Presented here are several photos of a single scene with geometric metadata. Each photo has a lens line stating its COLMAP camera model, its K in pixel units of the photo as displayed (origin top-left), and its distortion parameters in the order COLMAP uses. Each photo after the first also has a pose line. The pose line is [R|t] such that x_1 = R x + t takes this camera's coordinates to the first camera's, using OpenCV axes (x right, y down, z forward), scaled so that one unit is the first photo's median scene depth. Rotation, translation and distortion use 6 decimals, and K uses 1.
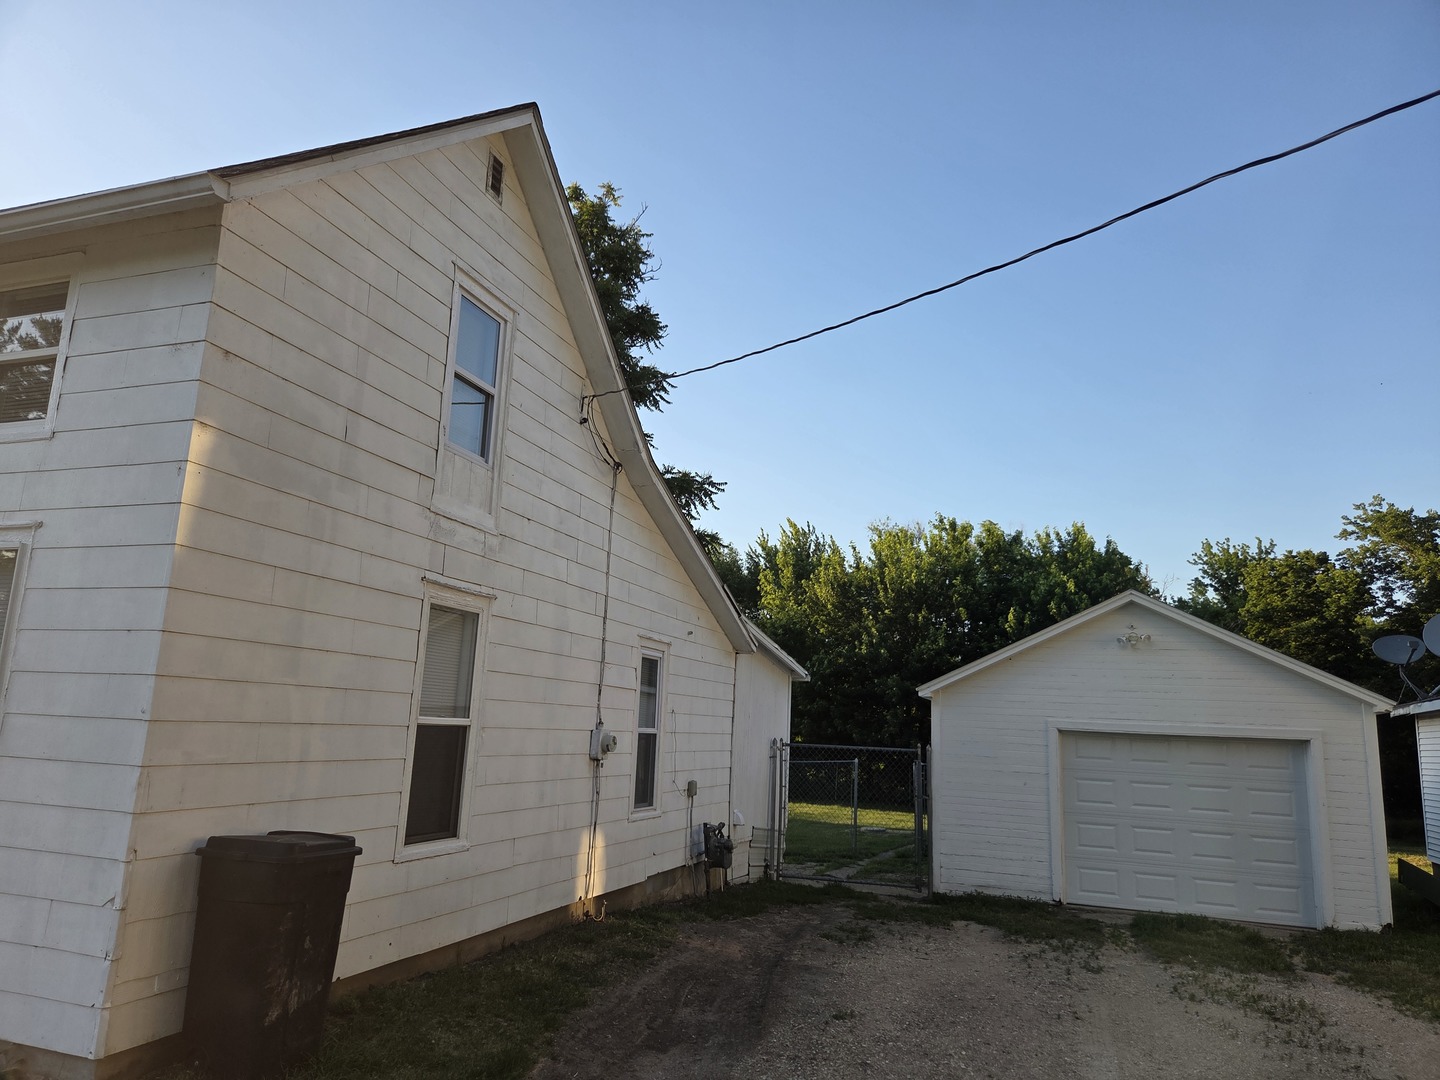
lens RADIAL K [[956.4, 0, 721.9], [0, 956.4, 541.3], [0, 0, 1]] dist [0.033367, 0.001155]
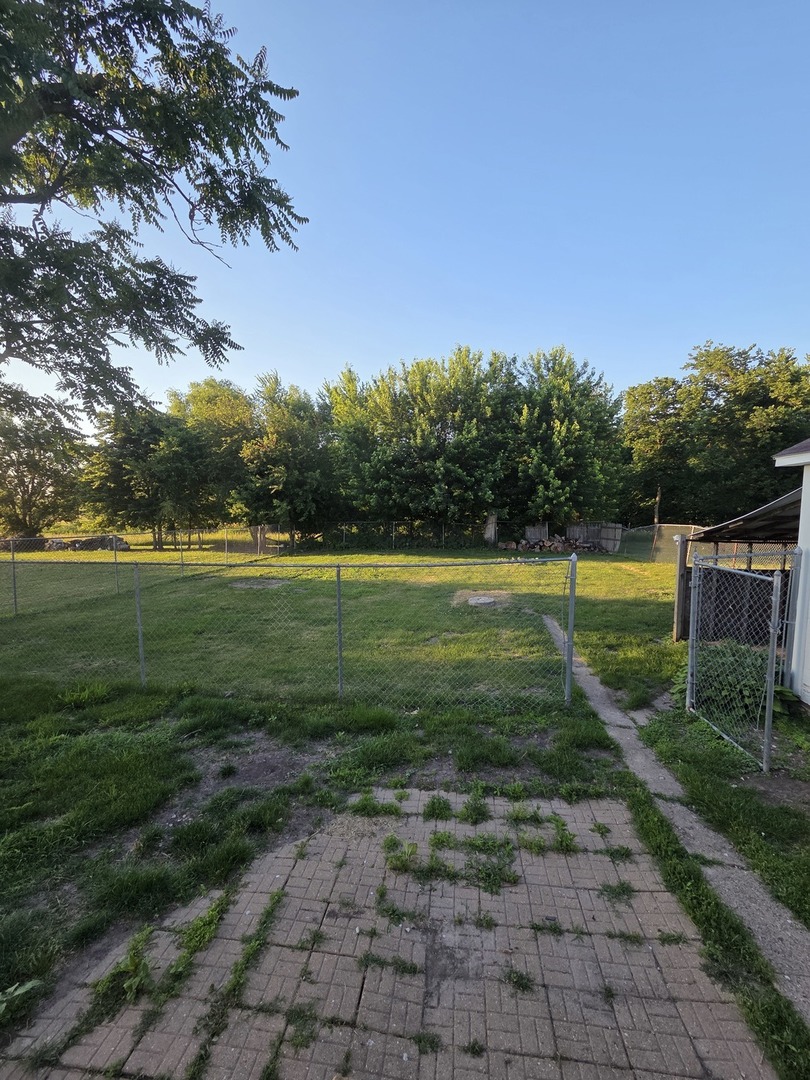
lens RADIAL K [[441.3, 0, 409.2], [0, 441.3, 547.5], [0, 0, 1]] dist [0.000516, -0.000341]
pose [[0.972858, -0.078472, 0.217692, -0.006425], [0.011949, 0.956526, 0.291403, 0.072464], [-0.231095, -0.280893, 0.931501, 0.369168]]
